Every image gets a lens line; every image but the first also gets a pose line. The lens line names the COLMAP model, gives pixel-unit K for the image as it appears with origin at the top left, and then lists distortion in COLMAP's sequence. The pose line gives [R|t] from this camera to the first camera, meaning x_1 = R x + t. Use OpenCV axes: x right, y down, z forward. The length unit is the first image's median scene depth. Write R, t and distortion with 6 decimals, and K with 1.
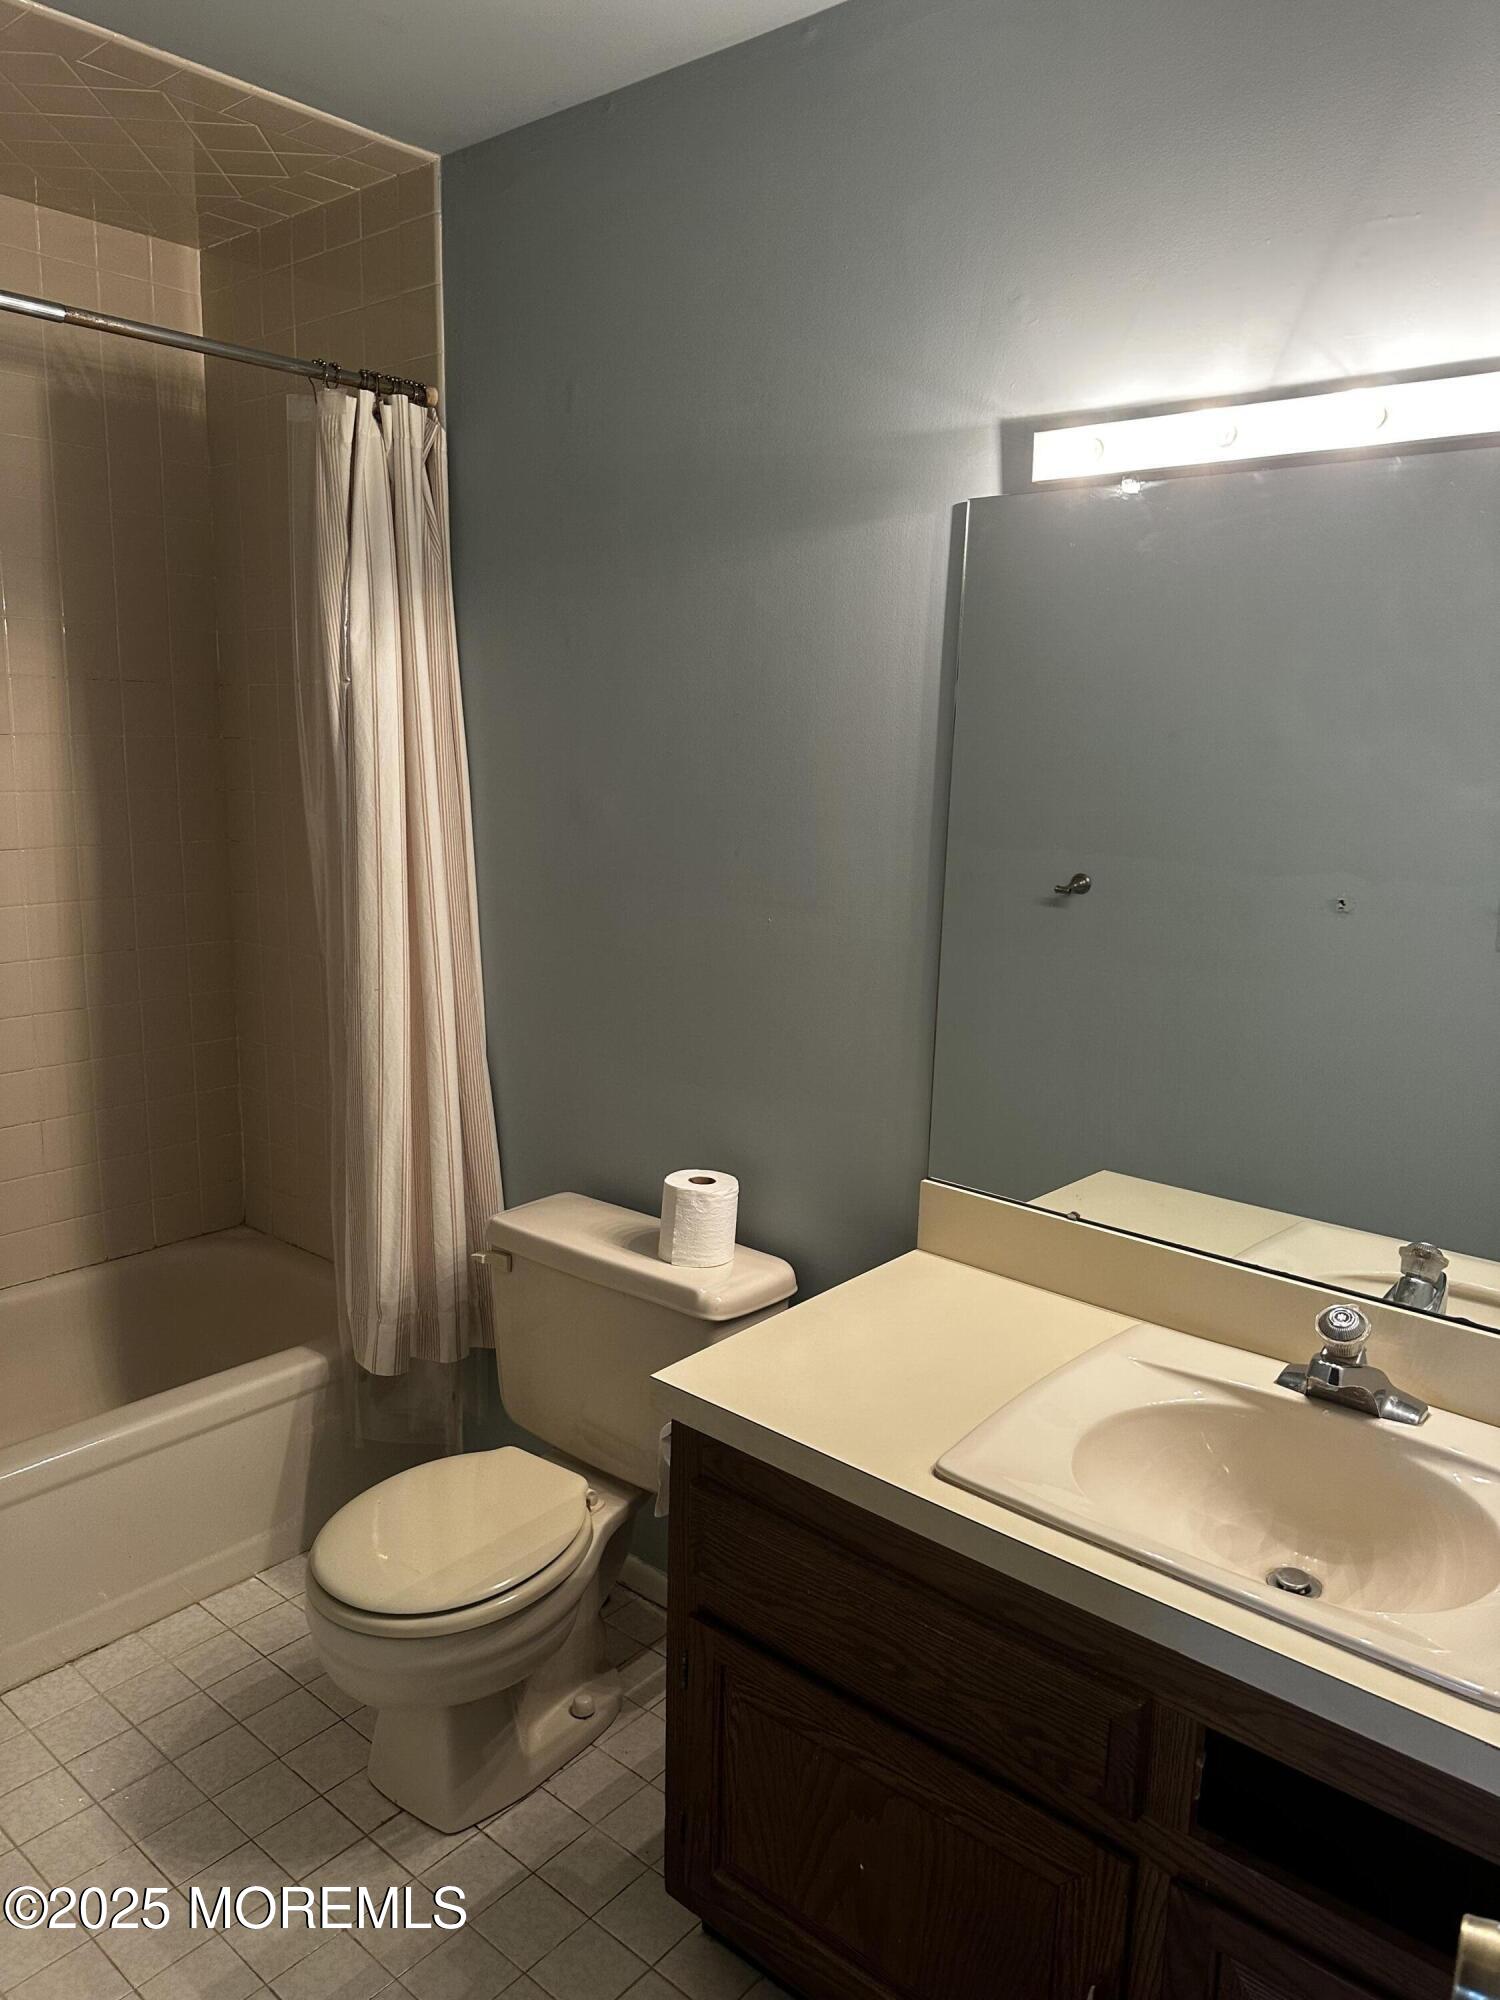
lens RADIAL K [[1397.1, 0, 750.0], [0, 1397.1, 1000.0], [0, 0, 1]] dist [0.005416, -0.009915]
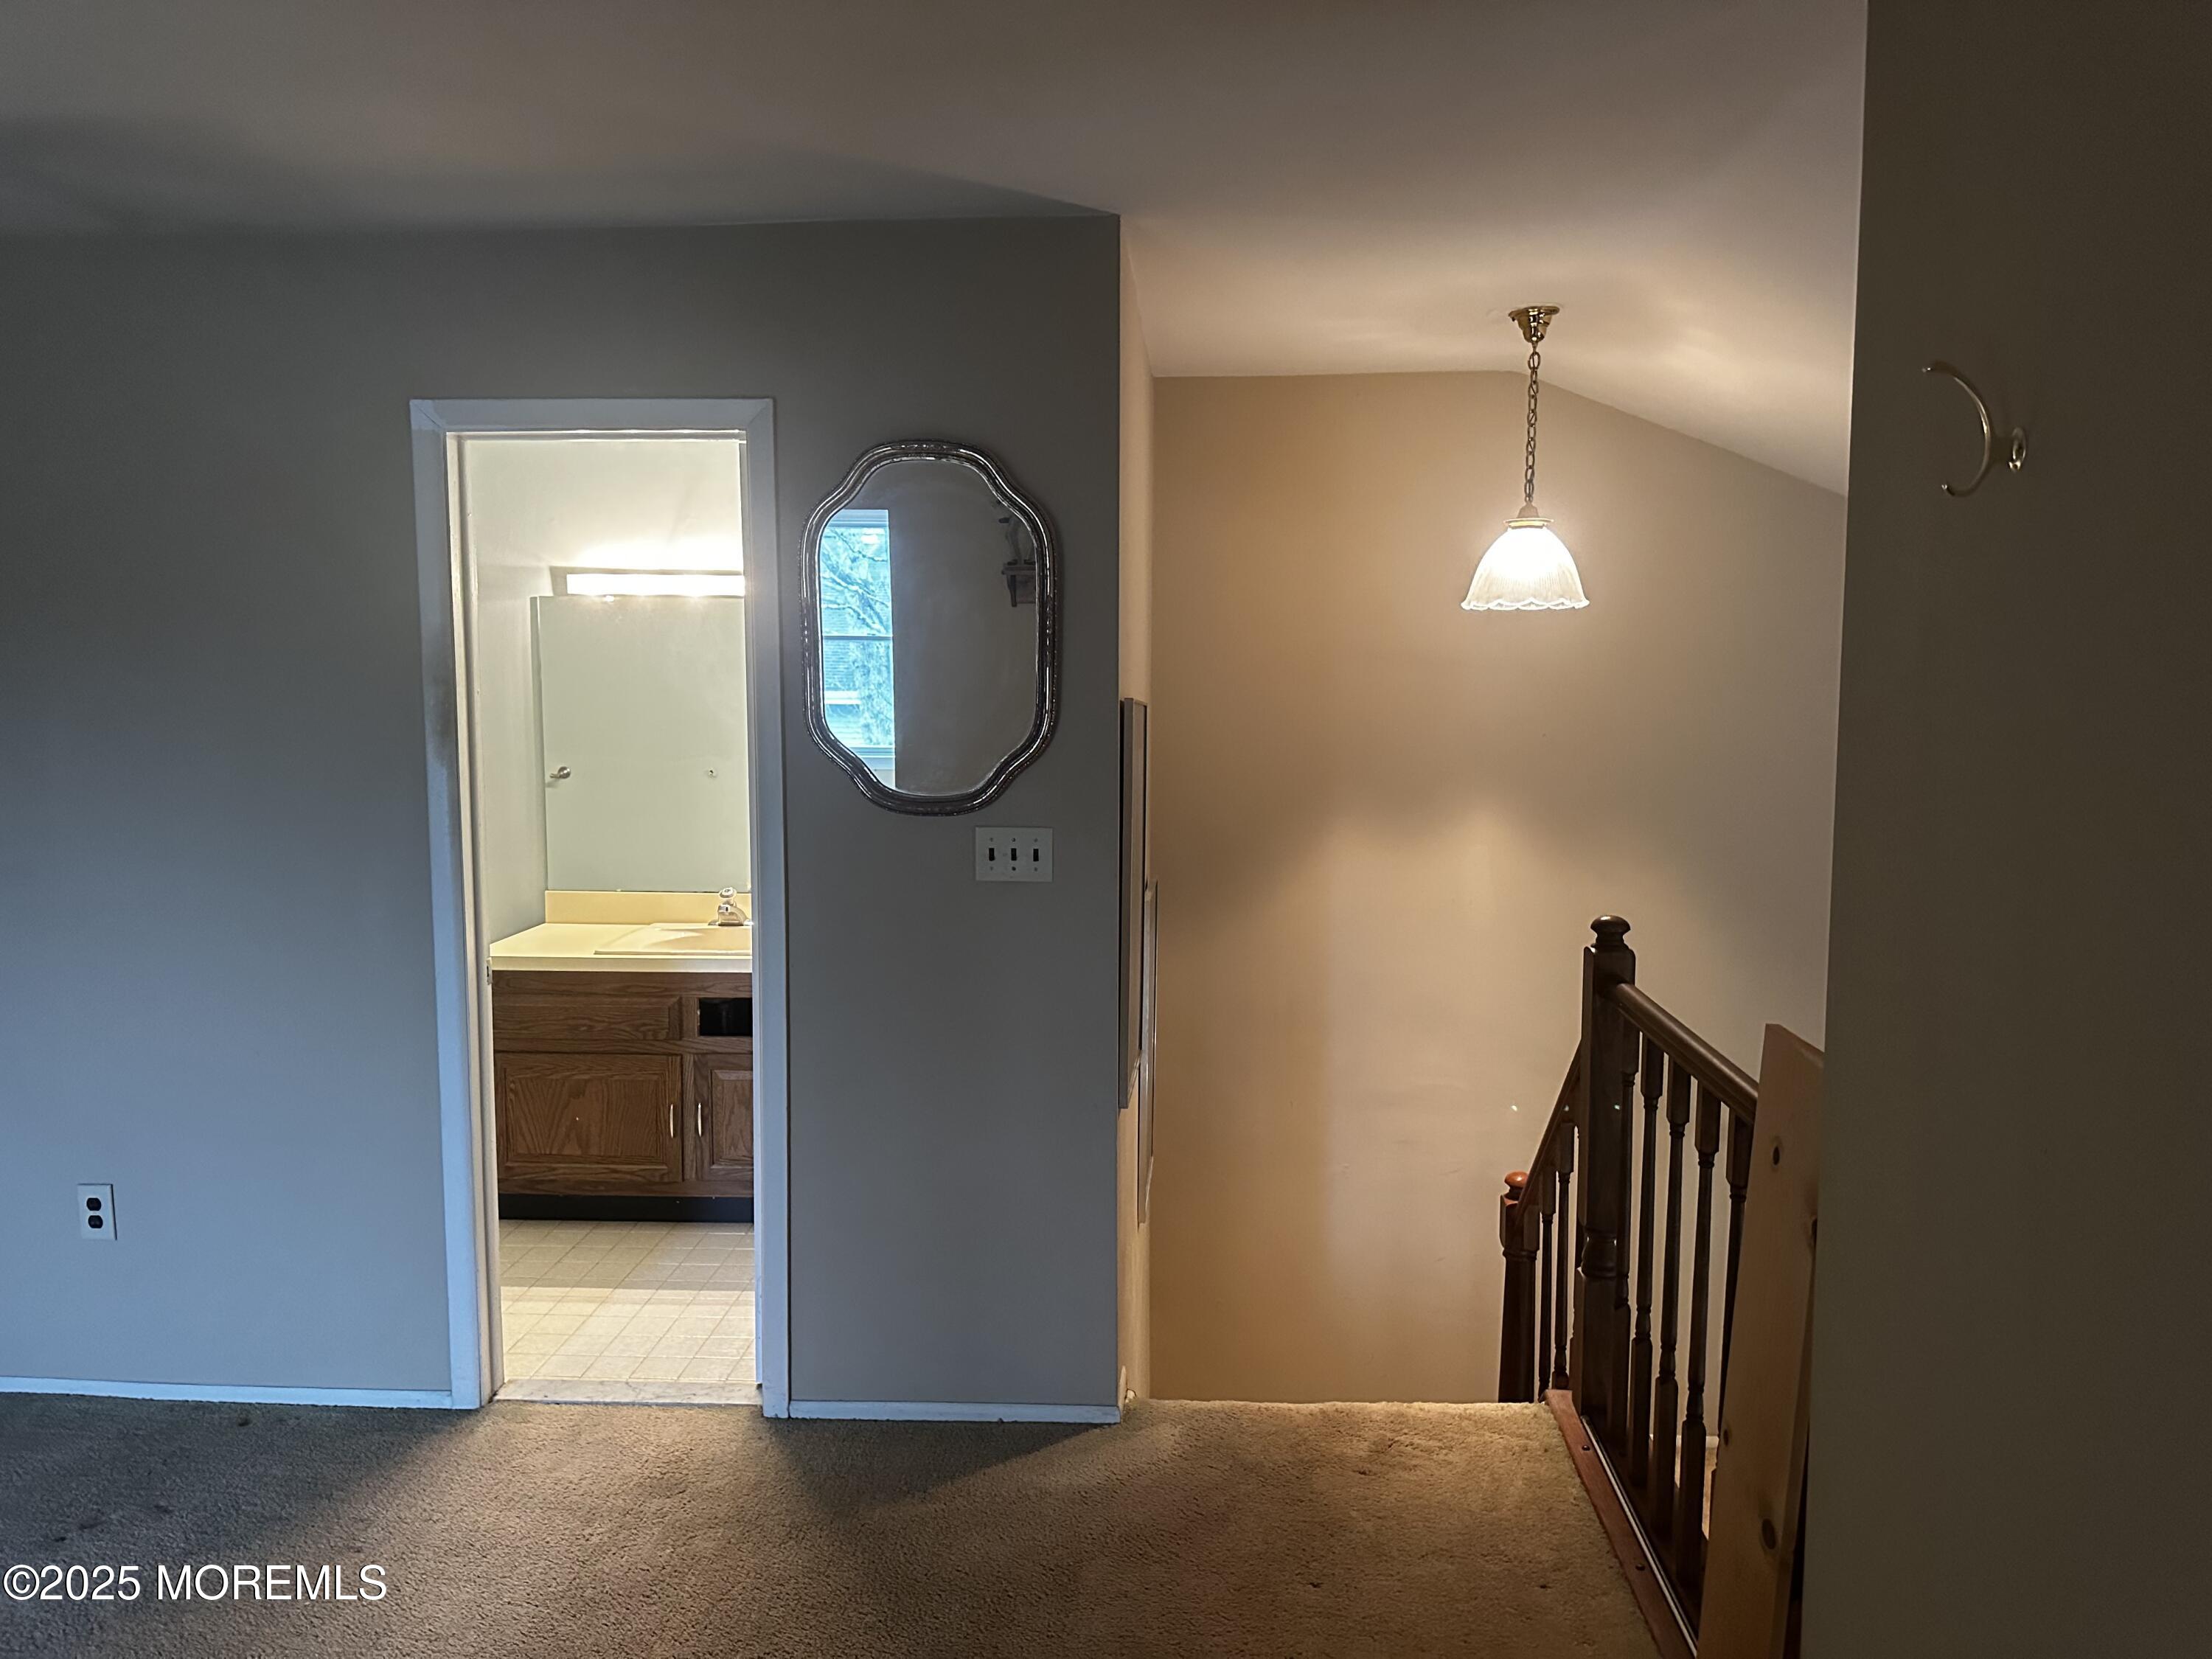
lens RADIAL K [[1545.2, 0, 1123.1], [0, 1545.2, 835.9], [0, 0, 1]] dist [0.005416, -0.009915]
pose [[0.783457, -0.084149, 0.615722, -0.760062], [0.136970, 0.989807, -0.039010, 0.305943], [-0.606163, 0.114898, 0.786997, -1.731102]]
